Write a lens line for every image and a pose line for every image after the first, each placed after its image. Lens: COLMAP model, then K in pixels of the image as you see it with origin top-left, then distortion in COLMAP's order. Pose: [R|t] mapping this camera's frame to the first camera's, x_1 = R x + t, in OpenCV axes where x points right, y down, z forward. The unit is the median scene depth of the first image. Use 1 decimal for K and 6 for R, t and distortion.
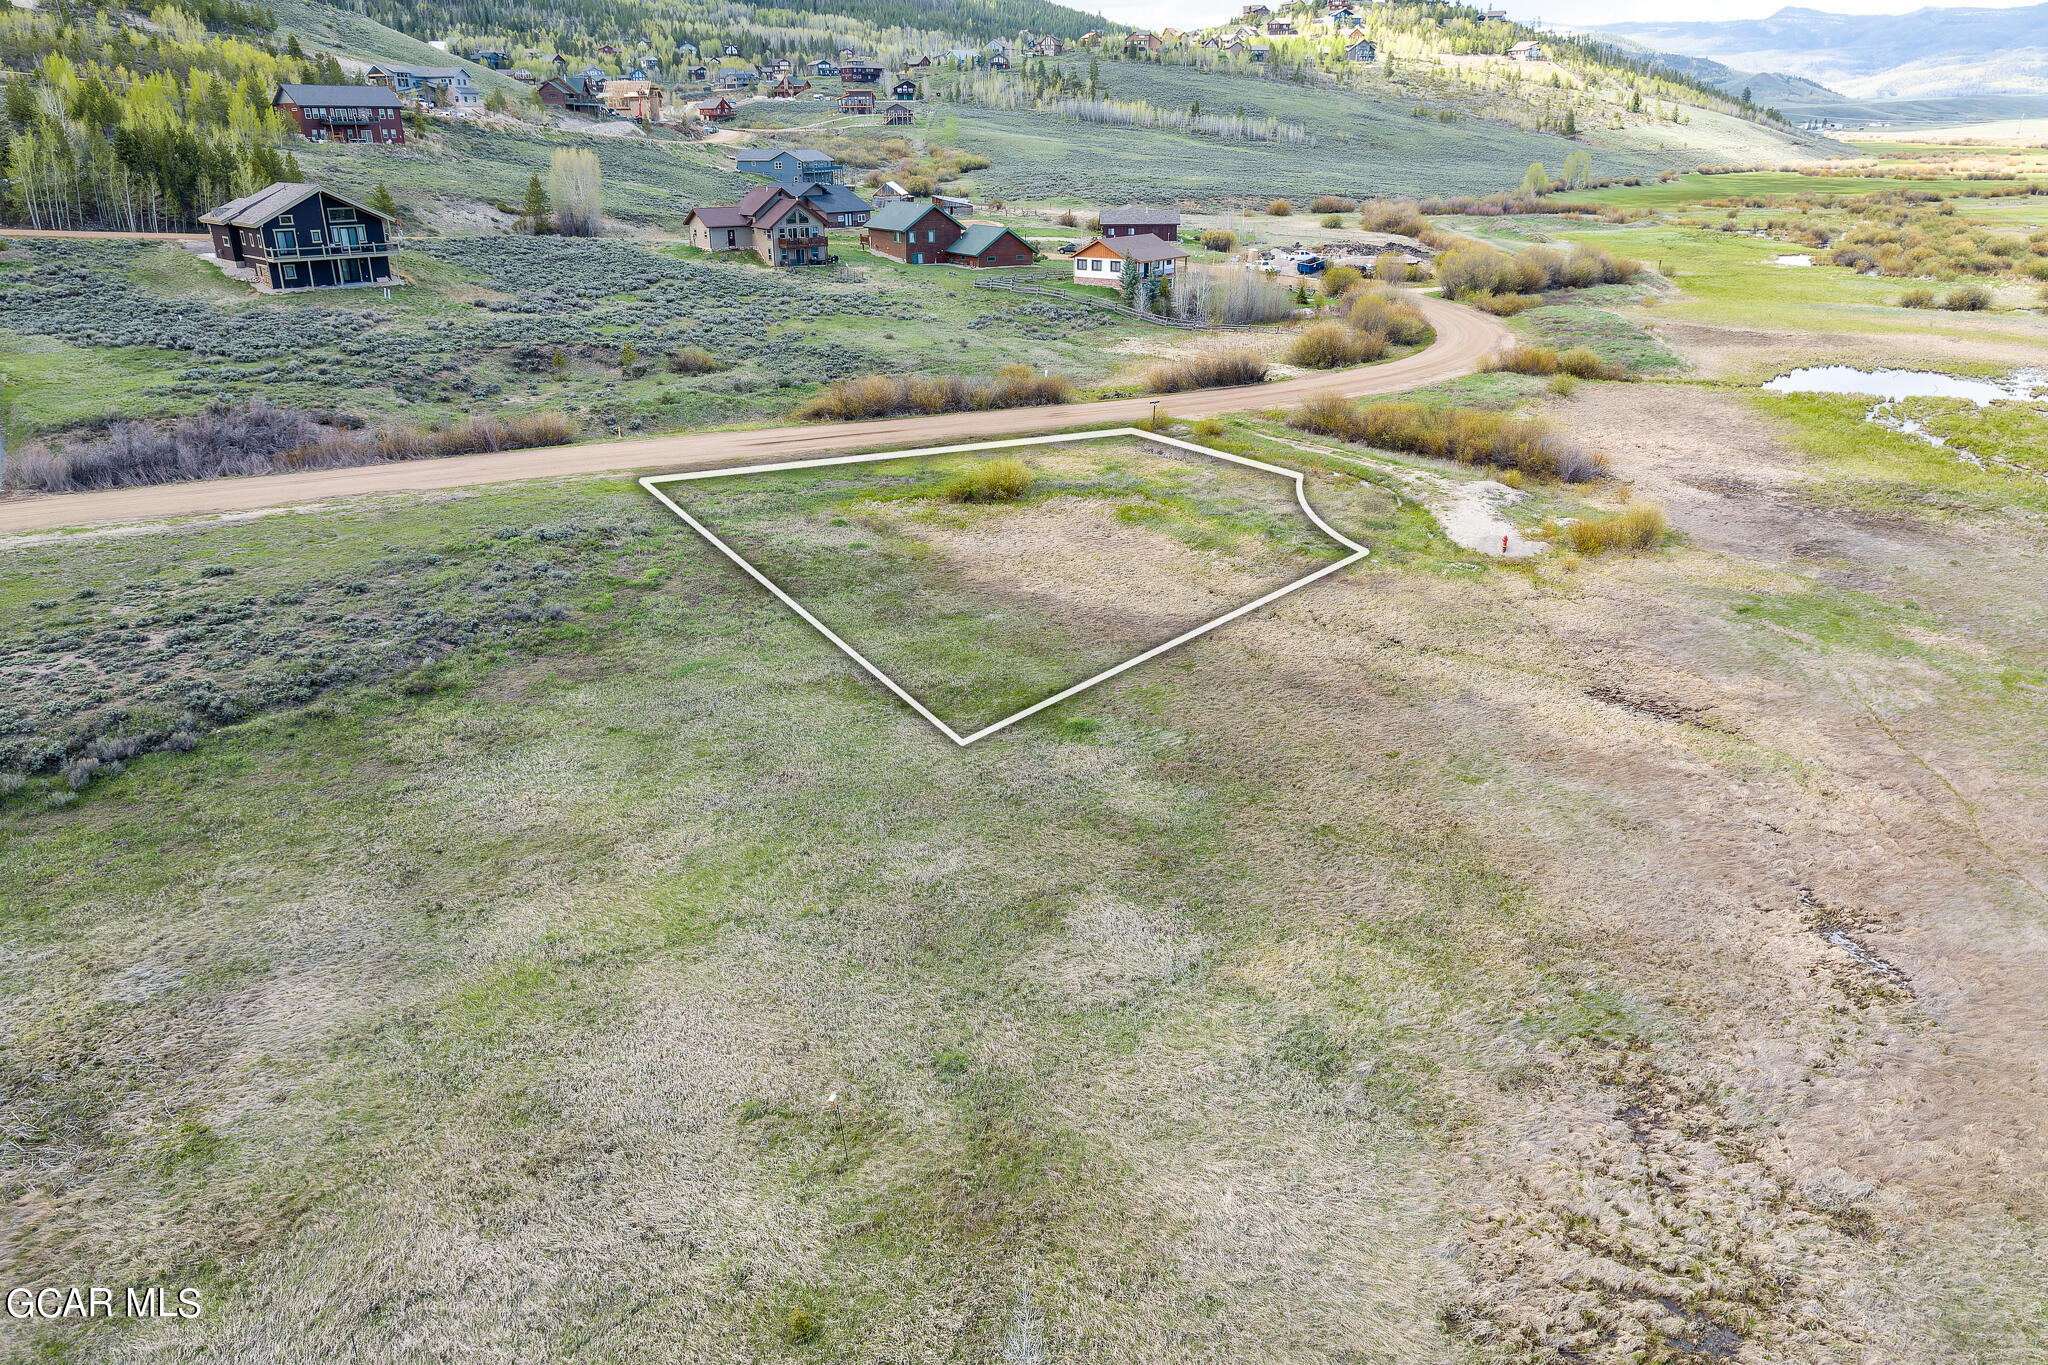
lens RADIAL K [[1395.6, 0, 1024.0], [0, 1395.6, 682.5], [0, 0, 1]] dist [-0.003713, 0.002350]
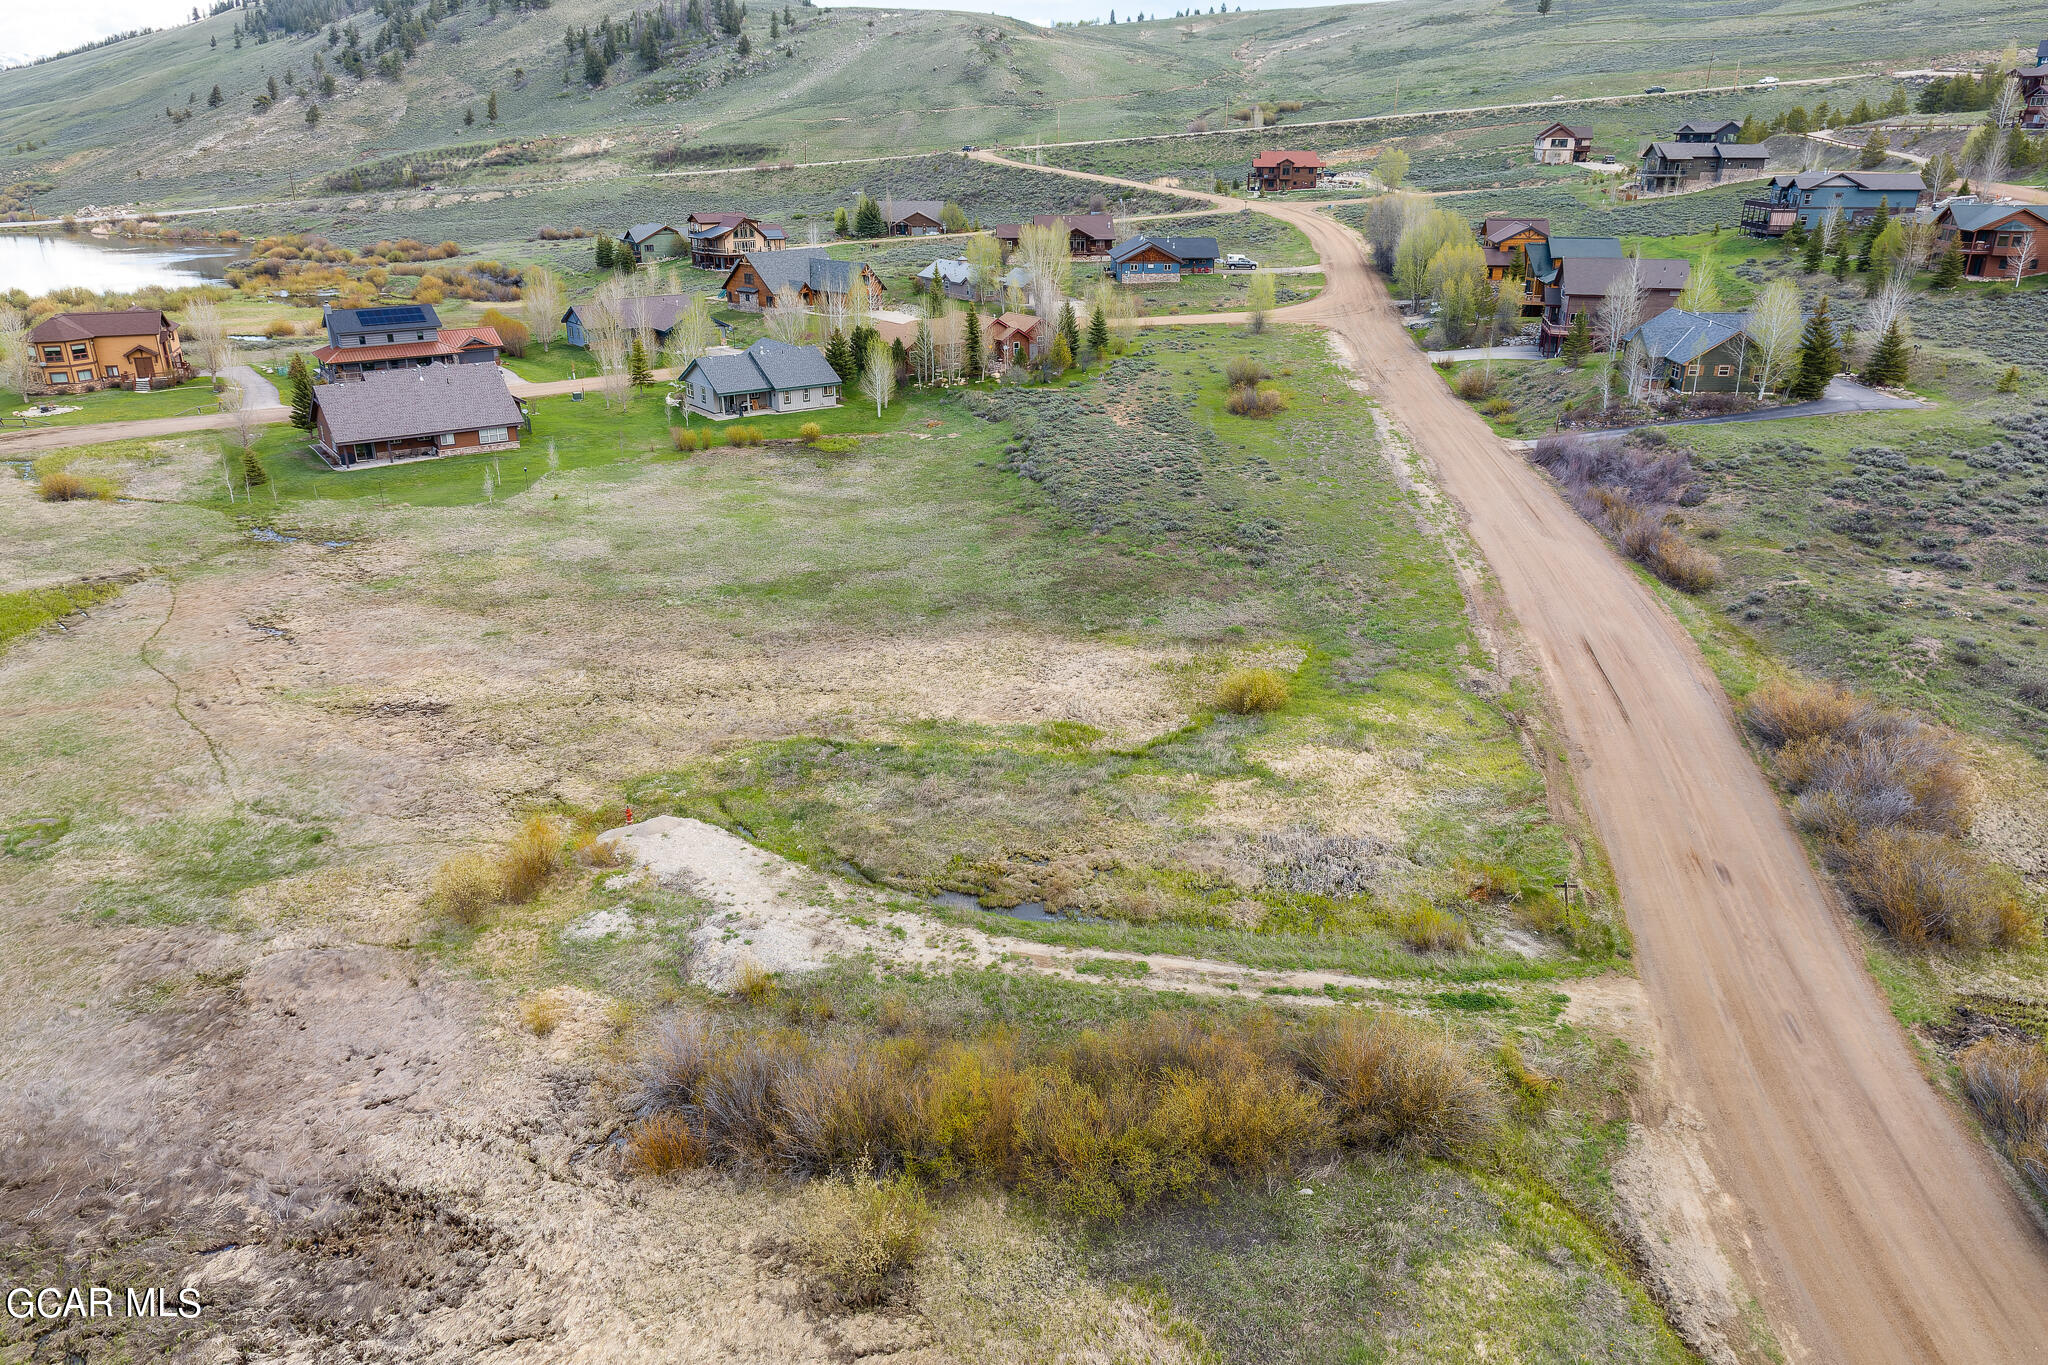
lens RADIAL K [[1395.6, 0, 1024.0], [0, 1395.6, 682.5], [0, 0, 1]] dist [-0.003713, 0.002350]
pose [[-0.639755, 0.293392, -0.710377, 0.463629], [-0.279652, 0.772060, 0.570718, -0.418225], [0.715897, 0.563777, -0.411881, 0.907659]]
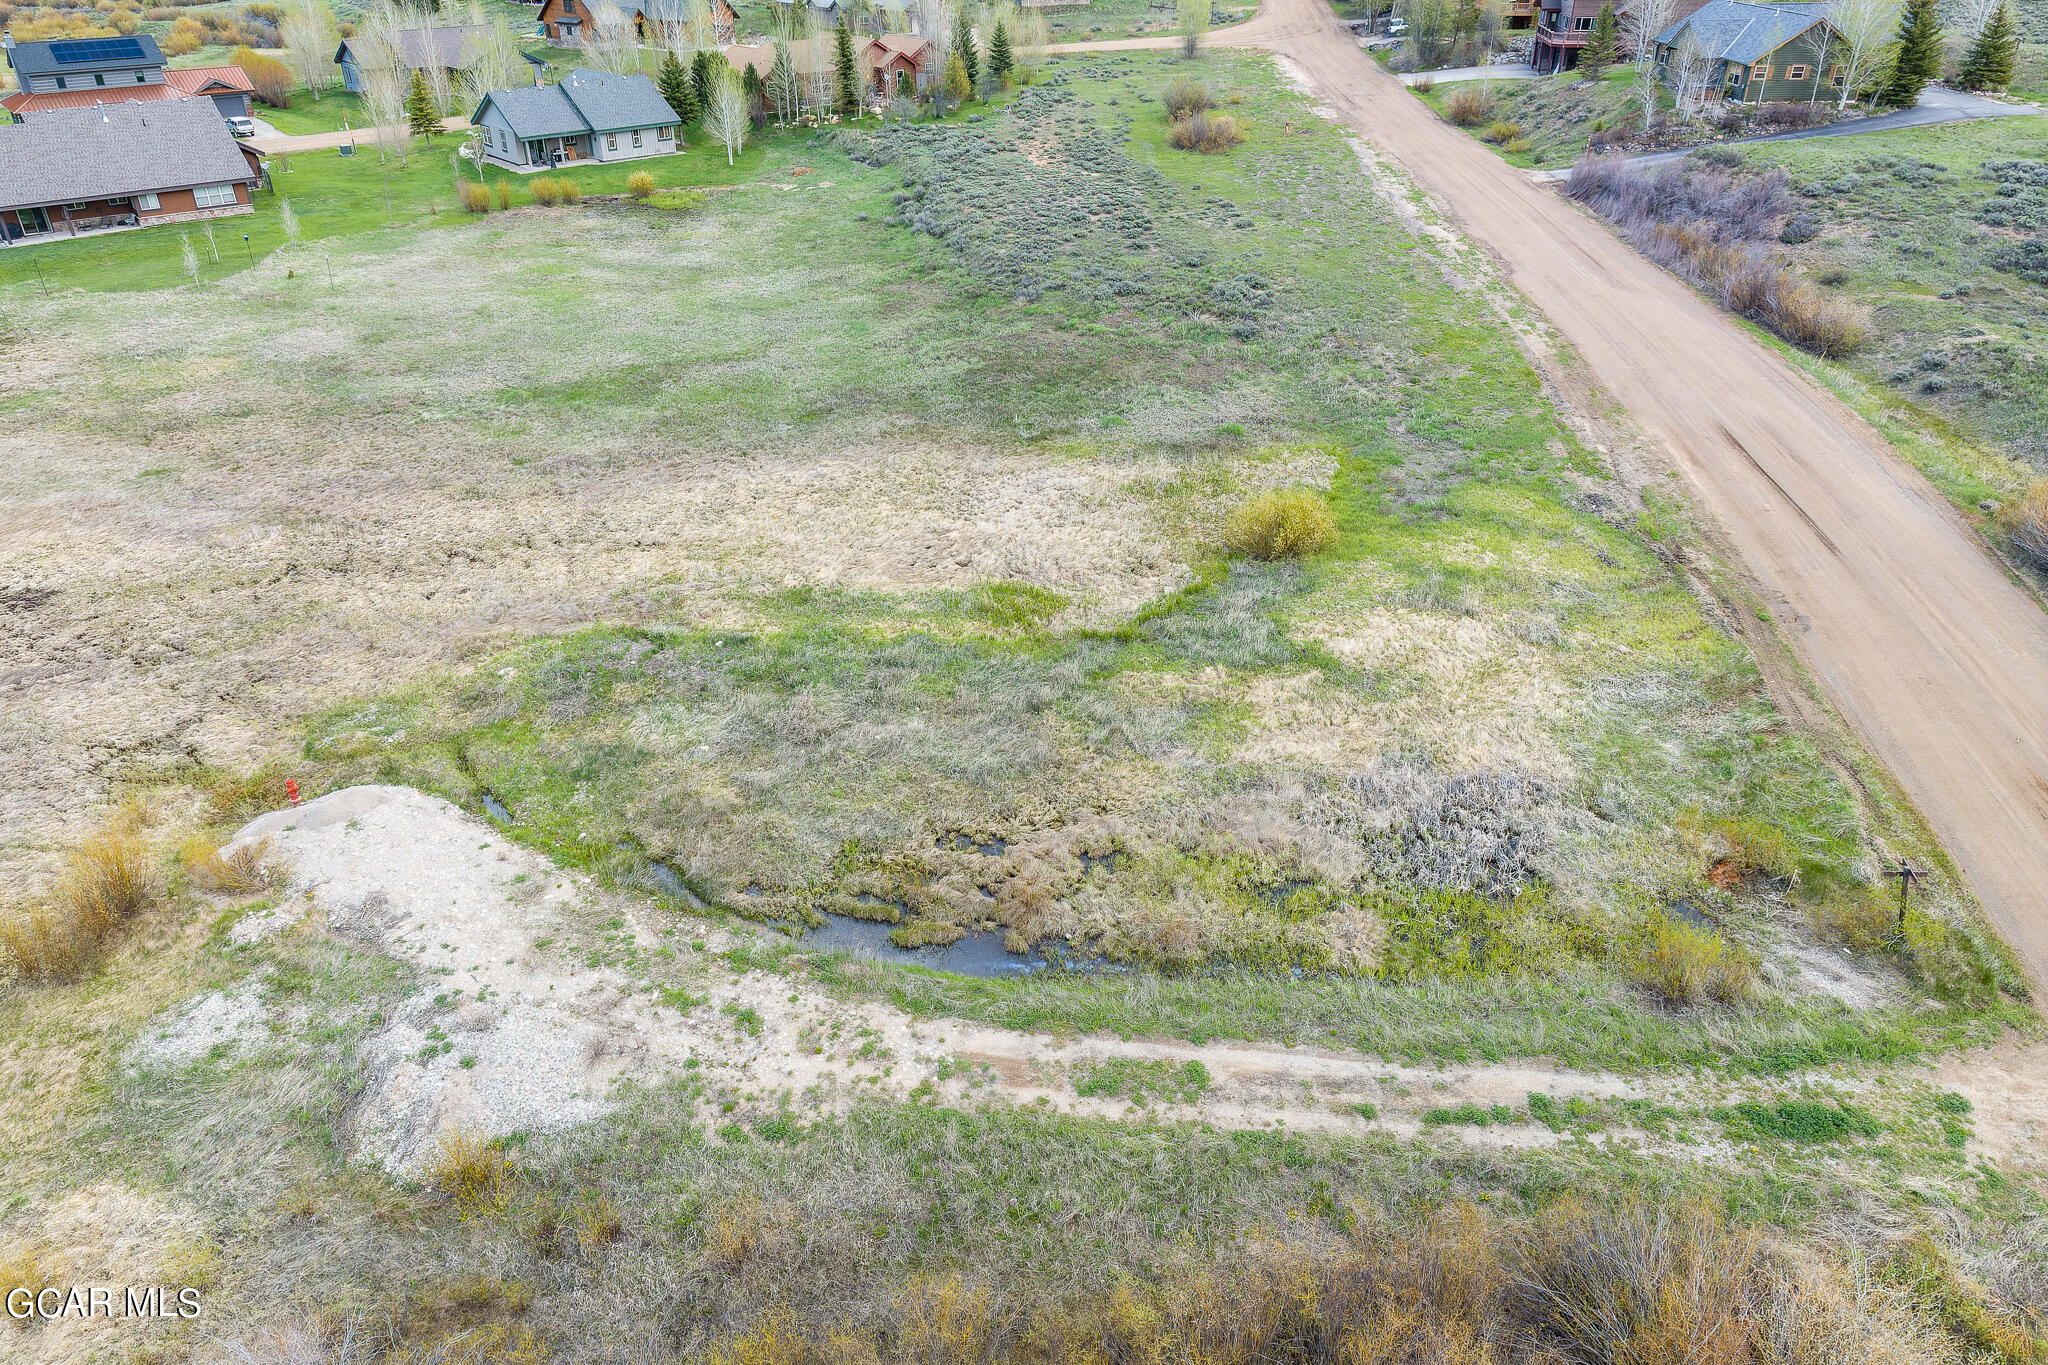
lens RADIAL K [[1395.6, 0, 1024.0], [0, 1395.6, 682.5], [0, 0, 1]] dist [-0.003713, 0.002350]
pose [[-0.575927, 0.422237, -0.700017, 0.324784], [-0.292404, 0.693243, 0.658722, -0.316077], [0.763418, 0.584064, -0.275794, 0.816793]]
